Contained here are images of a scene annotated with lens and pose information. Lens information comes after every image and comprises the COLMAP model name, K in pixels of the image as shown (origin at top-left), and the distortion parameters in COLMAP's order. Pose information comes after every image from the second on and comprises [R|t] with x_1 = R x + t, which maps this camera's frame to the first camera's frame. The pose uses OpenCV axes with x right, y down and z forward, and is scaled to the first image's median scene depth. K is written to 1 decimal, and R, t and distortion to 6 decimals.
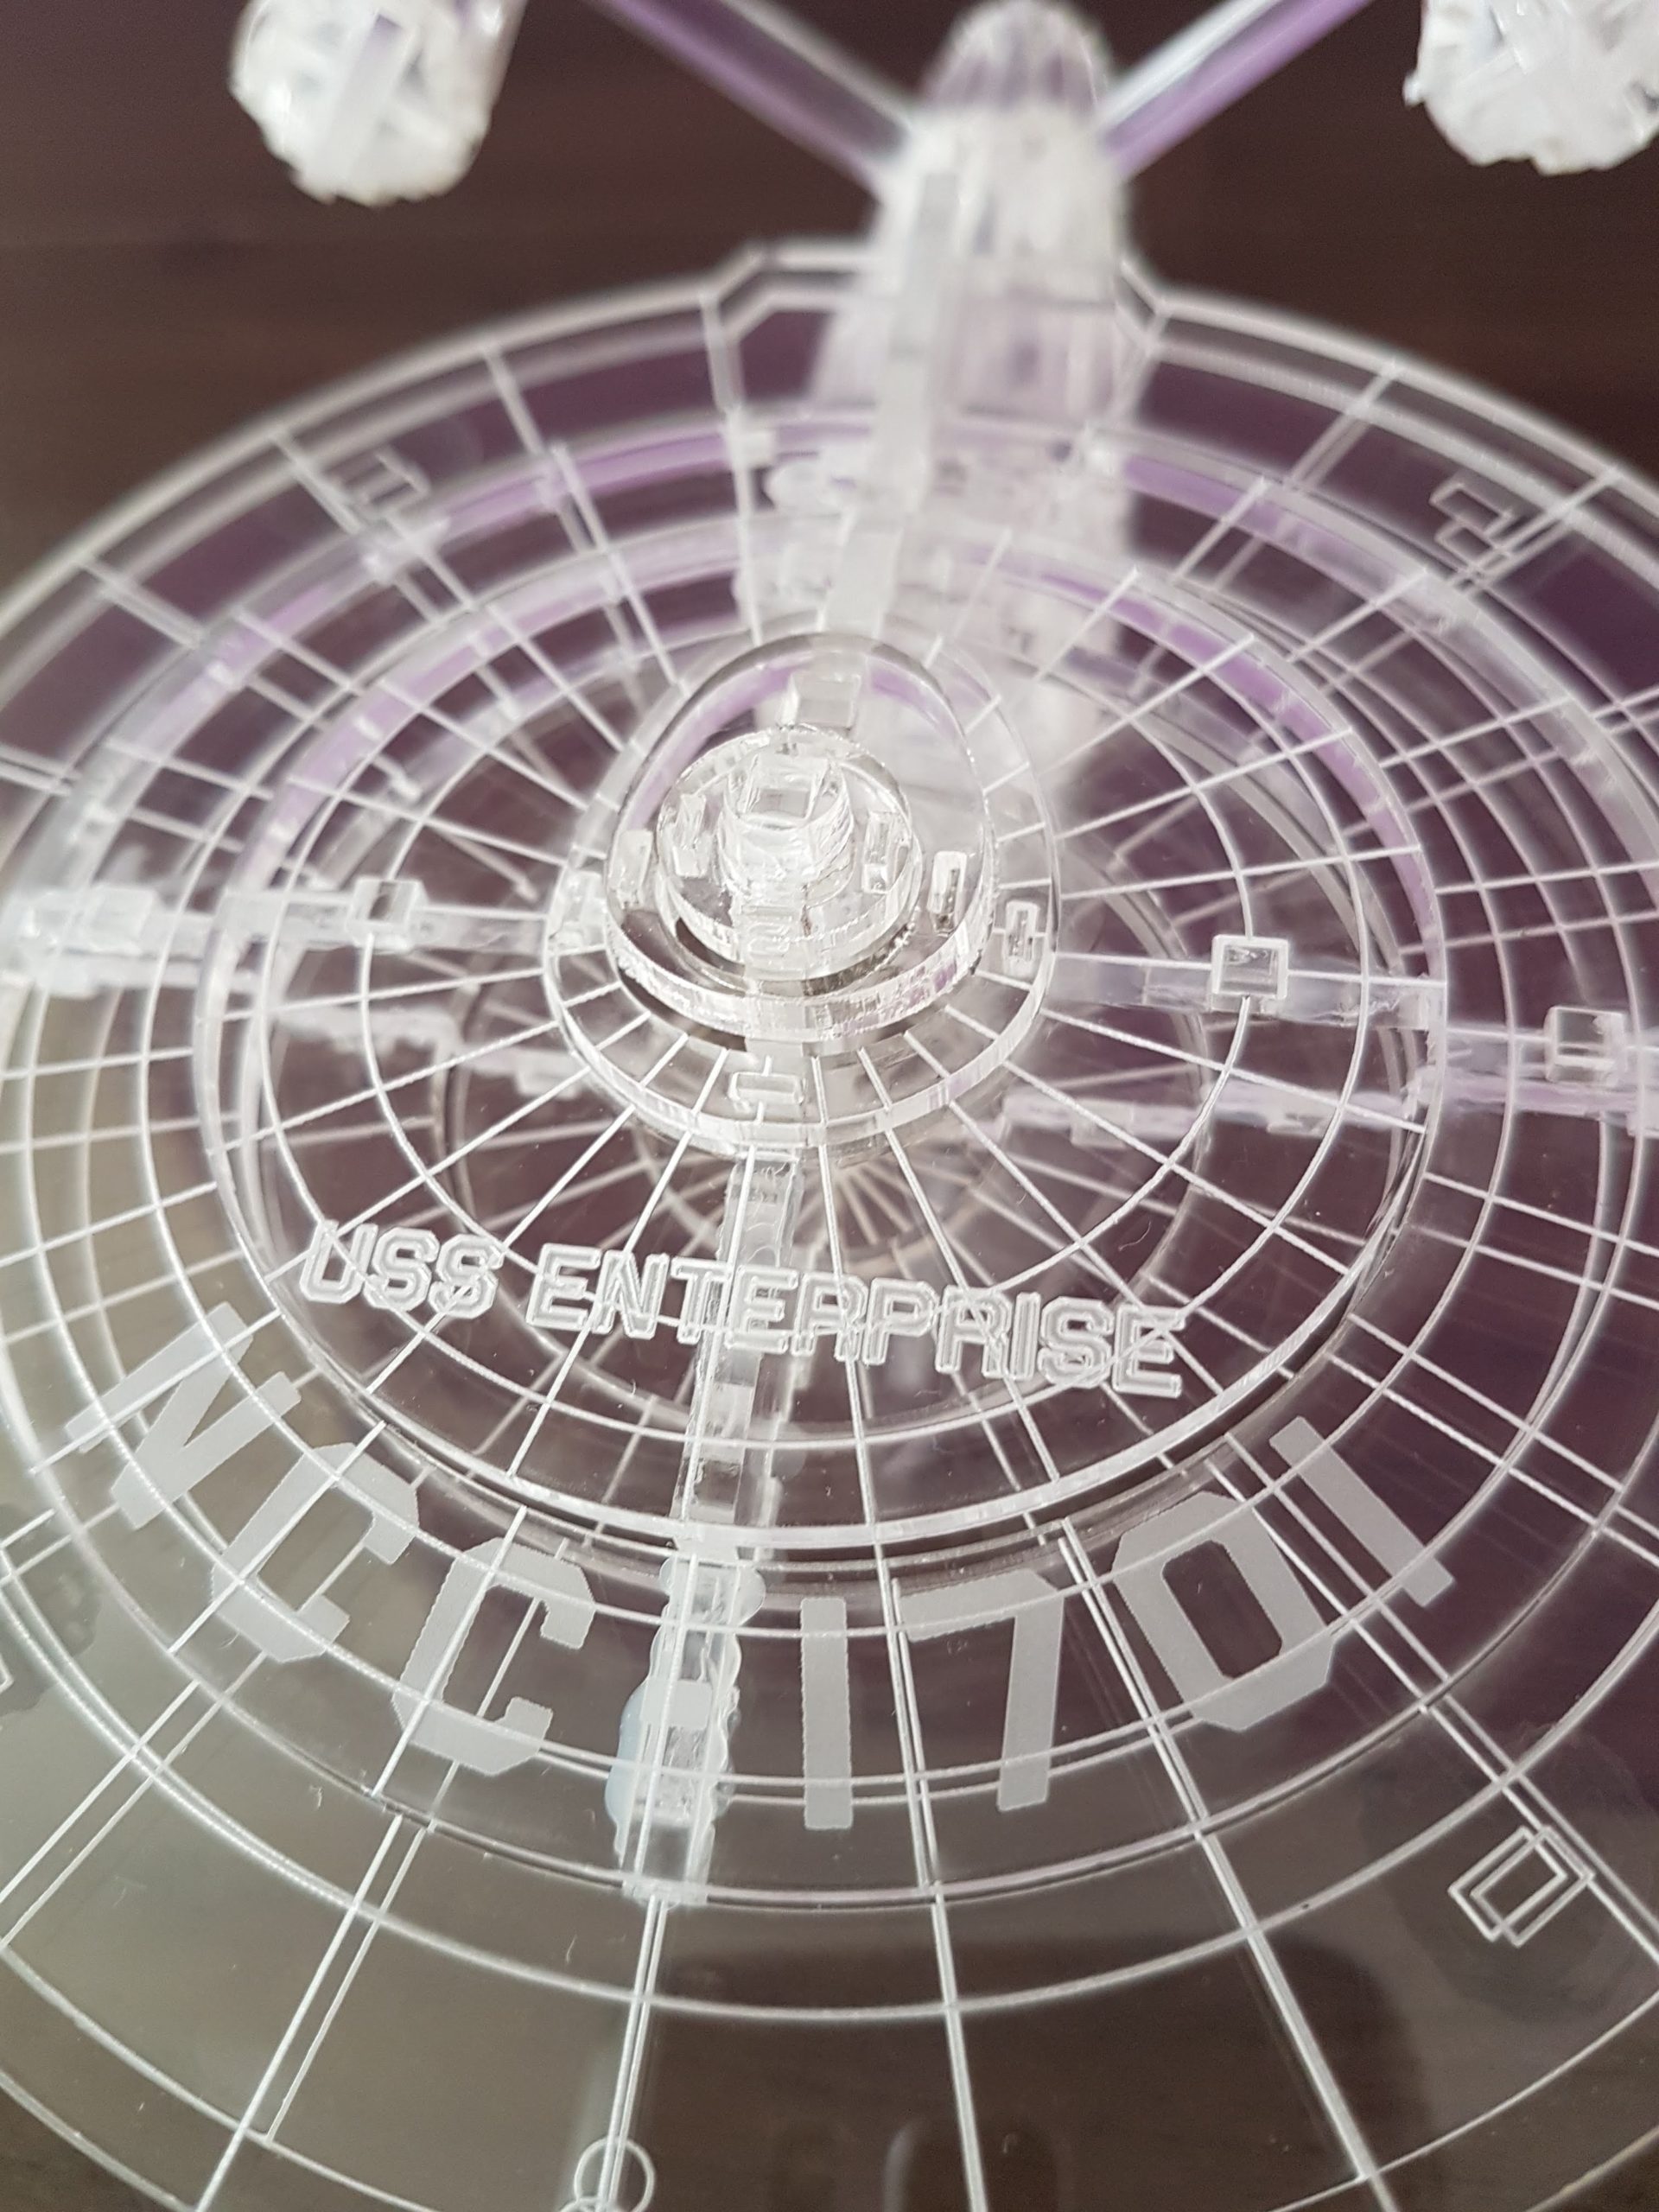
lens RADIAL K [[1819.6, 0, 829.5], [0, 1819.6, 1106.0], [0, 0, 1]] dist [-0.076686, -0.009669]
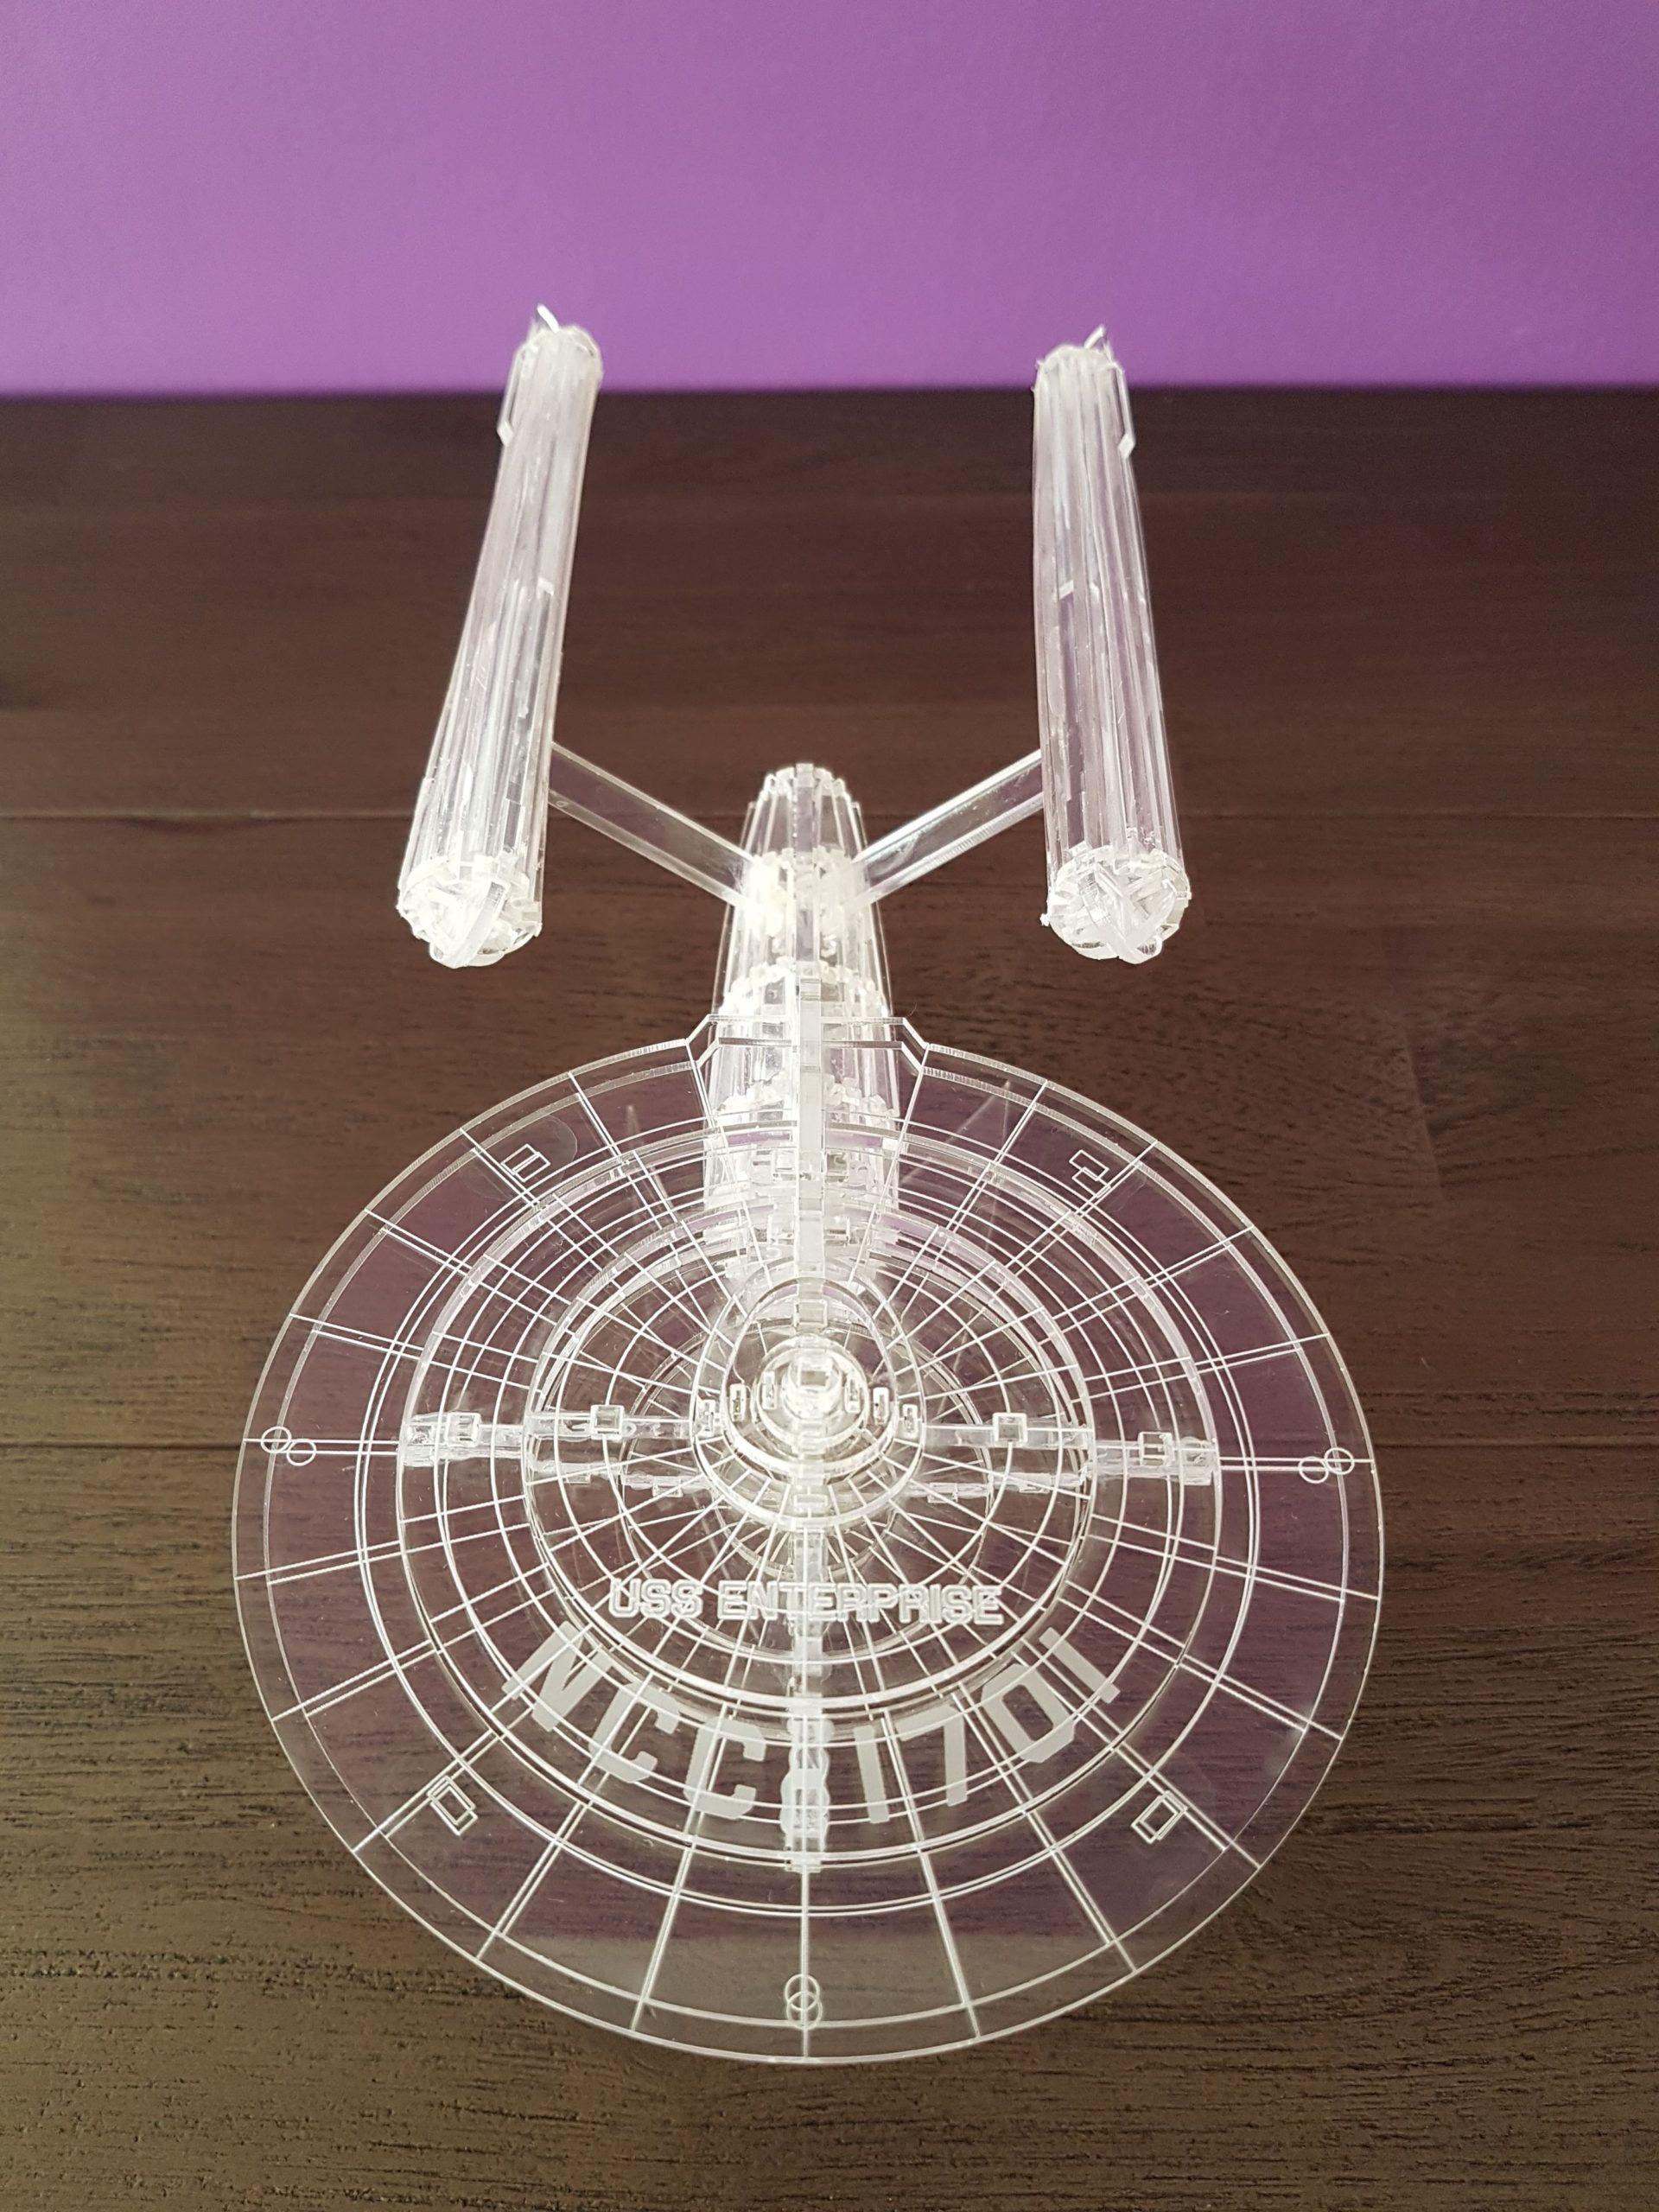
lens RADIAL K [[1647.2, 0, 829.5], [0, 1647.2, 1106.0], [0, 0, 1]] dist [-0.041884, -0.003593]
pose [[0.983217, -0.041012, 0.177768, -0.374309], [0.067337, 0.987184, -0.144682, -0.209264], [-0.169556, 0.154224, 0.973378, -1.135828]]
